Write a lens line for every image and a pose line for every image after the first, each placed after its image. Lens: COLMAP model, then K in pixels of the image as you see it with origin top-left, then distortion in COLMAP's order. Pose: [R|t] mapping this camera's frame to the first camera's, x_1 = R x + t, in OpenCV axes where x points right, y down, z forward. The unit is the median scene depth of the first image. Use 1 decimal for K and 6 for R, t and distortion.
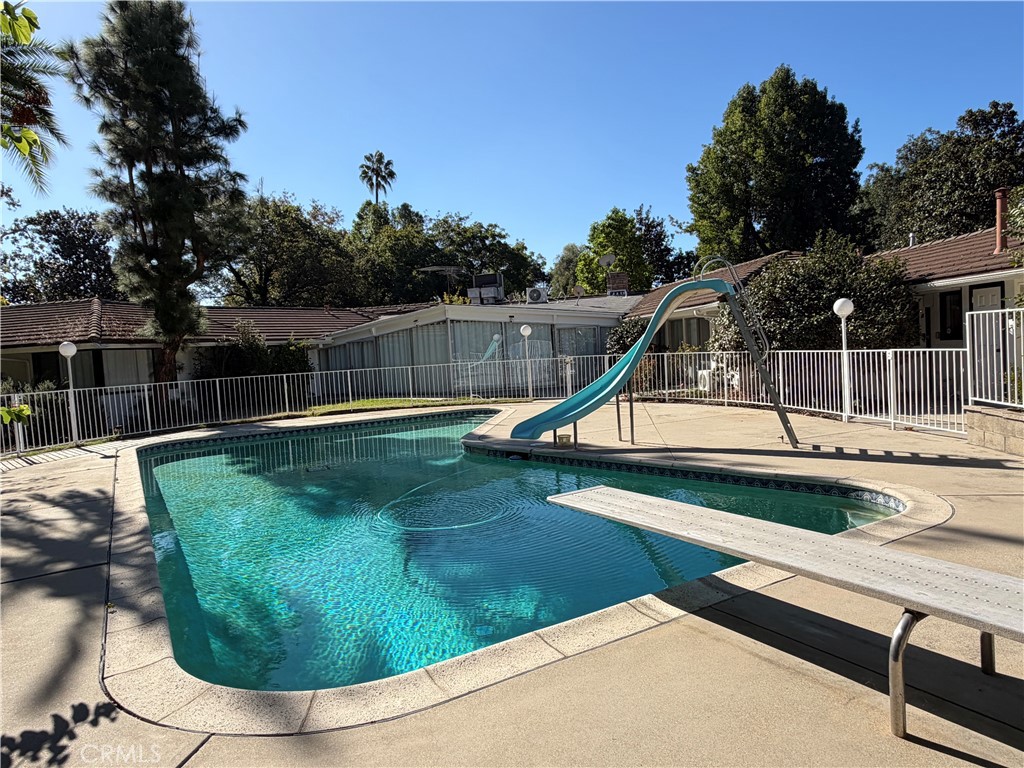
lens RADIAL K [[656.3, 0, 512.0], [0, 656.3, 384.0], [0, 0, 1]] dist [0.005486, 0.000012]
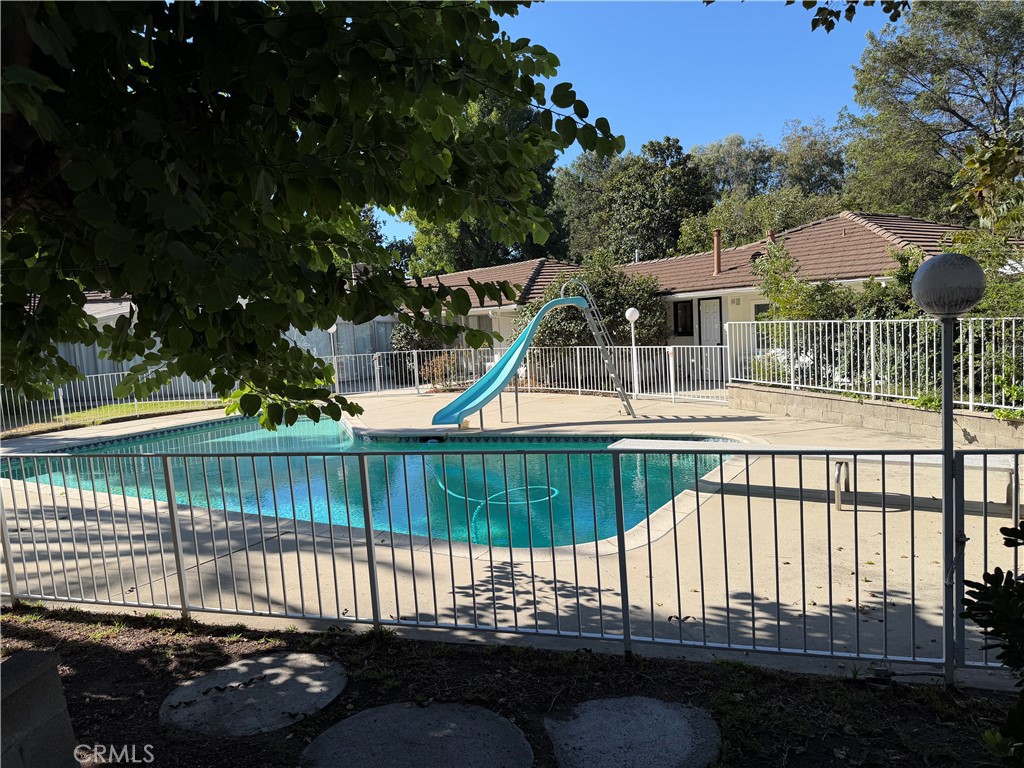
lens RADIAL K [[710.8, 0, 512.0], [0, 710.8, 384.0], [0, 0, 1]] dist [0.127951, -0.139765]
pose [[0.894375, -0.038291, 0.445675, -0.333100], [0.032622, 0.999260, 0.020388, -0.010798], [-0.446126, -0.003695, 0.894962, -0.178624]]
